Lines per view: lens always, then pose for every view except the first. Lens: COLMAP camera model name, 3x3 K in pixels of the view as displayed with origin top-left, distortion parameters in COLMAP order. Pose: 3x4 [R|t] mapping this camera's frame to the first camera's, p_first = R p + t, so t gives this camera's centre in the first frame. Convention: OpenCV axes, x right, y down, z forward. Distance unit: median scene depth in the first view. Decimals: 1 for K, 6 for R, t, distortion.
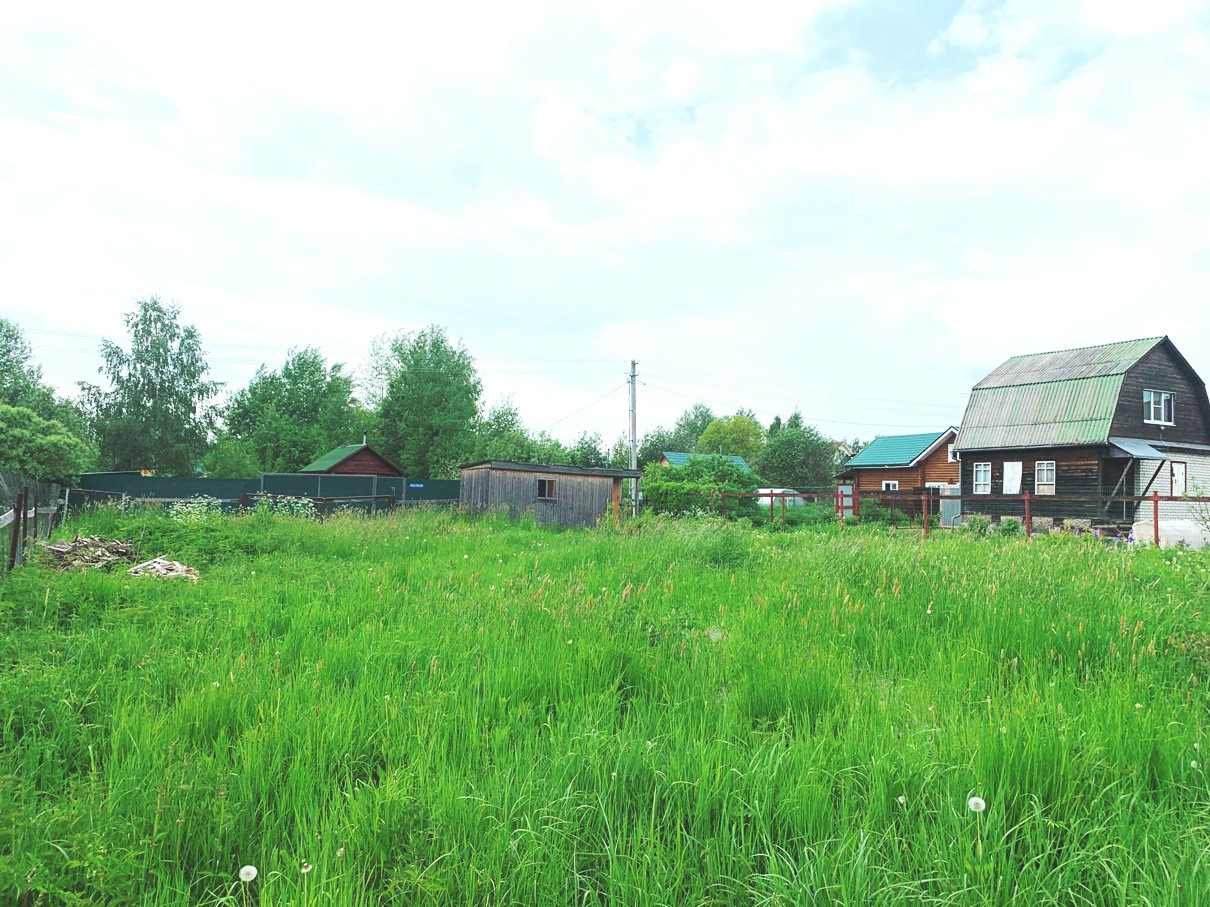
lens RADIAL K [[949.4, 0, 612.7], [0, 949.4, 453.3], [0, 0, 1]] dist [0.066514, -0.060043]
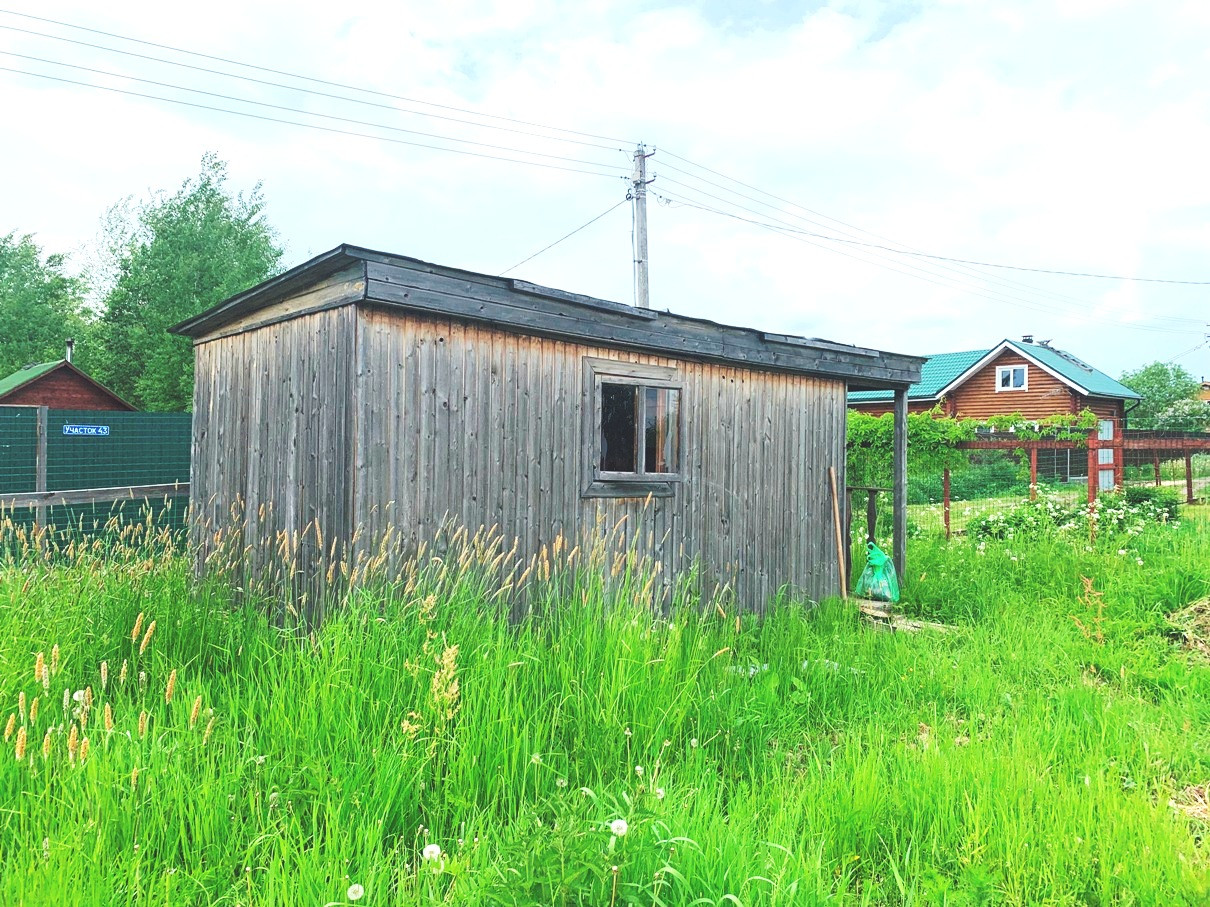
lens RADIAL K [[949.4, 0, 612.7], [0, 949.4, 453.3], [0, 0, 1]] dist [0.066514, -0.060043]
pose [[0.981833, -0.016420, 0.189037, -0.176640], [0.006468, 0.998566, 0.053143, 0.049226], [-0.189639, -0.050954, 0.980531, 1.247706]]
